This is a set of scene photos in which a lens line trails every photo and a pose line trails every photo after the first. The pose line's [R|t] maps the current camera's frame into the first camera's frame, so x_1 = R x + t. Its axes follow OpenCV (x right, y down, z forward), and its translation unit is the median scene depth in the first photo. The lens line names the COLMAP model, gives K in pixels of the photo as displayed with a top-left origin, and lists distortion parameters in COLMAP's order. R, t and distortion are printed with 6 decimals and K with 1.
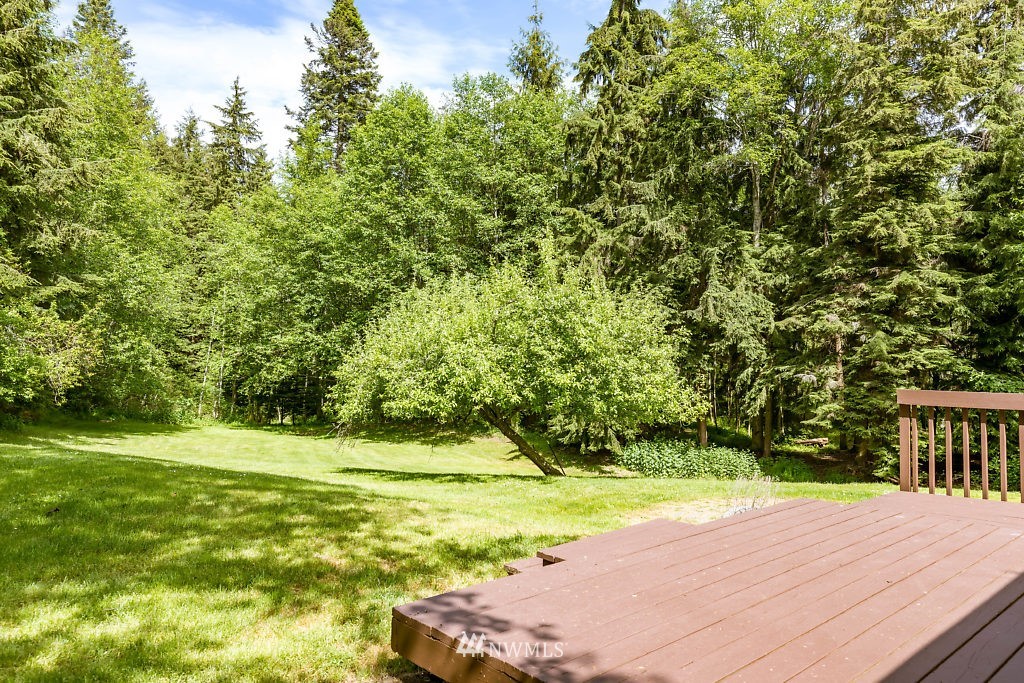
lens RADIAL K [[706.0, 0, 514.4], [0, 706.0, 338.3], [0, 0, 1]] dist [-0.001646, 0.001559]
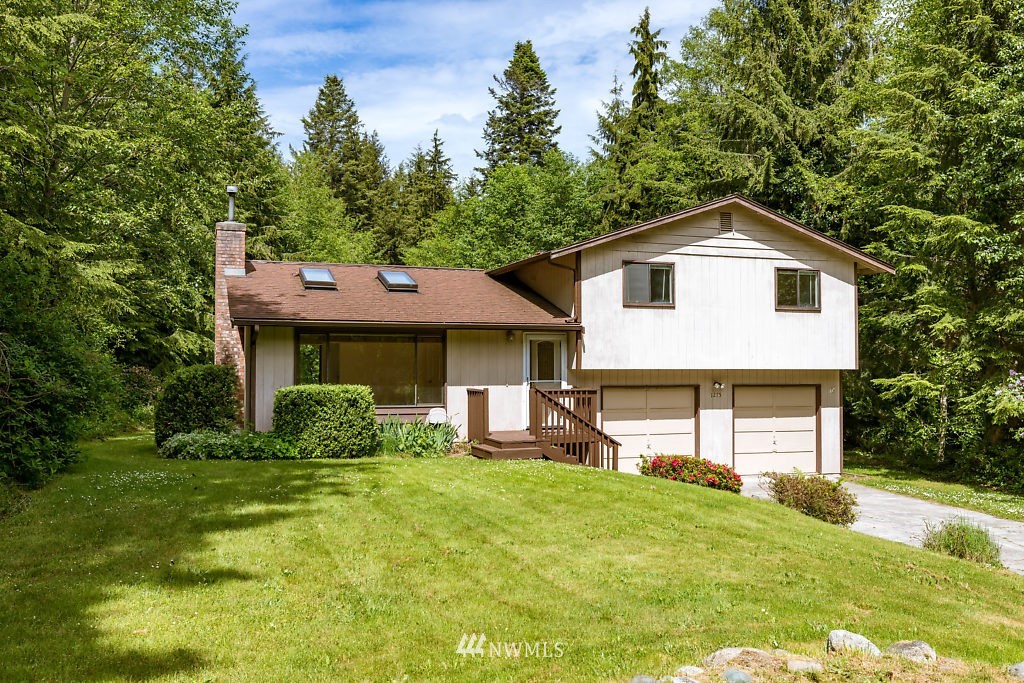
lens RADIAL K [[909.1, 0, 510.7], [0, 909.1, 343.8], [0, 0, 1]] dist [0.003049, 0.001775]
pose [[0.916207, -0.015888, -0.400391, 0.692446], [0.016992, 0.999855, -0.000794, -0.029827], [0.400346, -0.006076, 0.916344, -0.722762]]
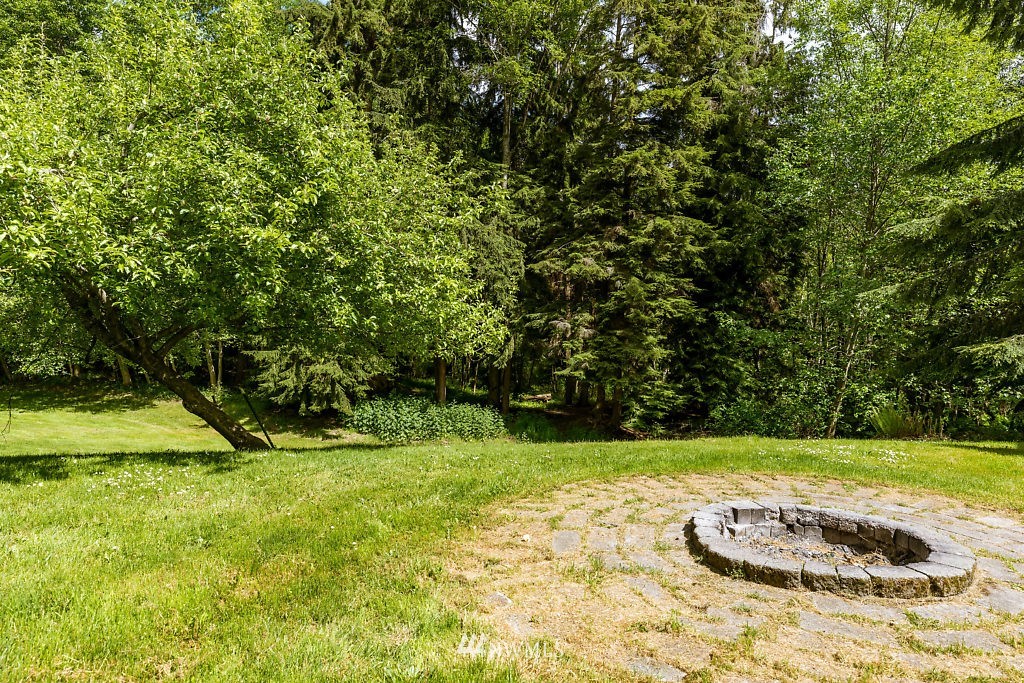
lens RADIAL K [[613.6, 0, 516.6], [0, 613.6, 338.5], [0, 0, 1]] dist [0.004531, 0.000963]
pose [[0.907669, 0.021023, 0.419159, 0.023836], [-0.035556, 0.999006, 0.026890, 0.049879], [-0.418177, -0.039310, 0.907515, 0.273447]]
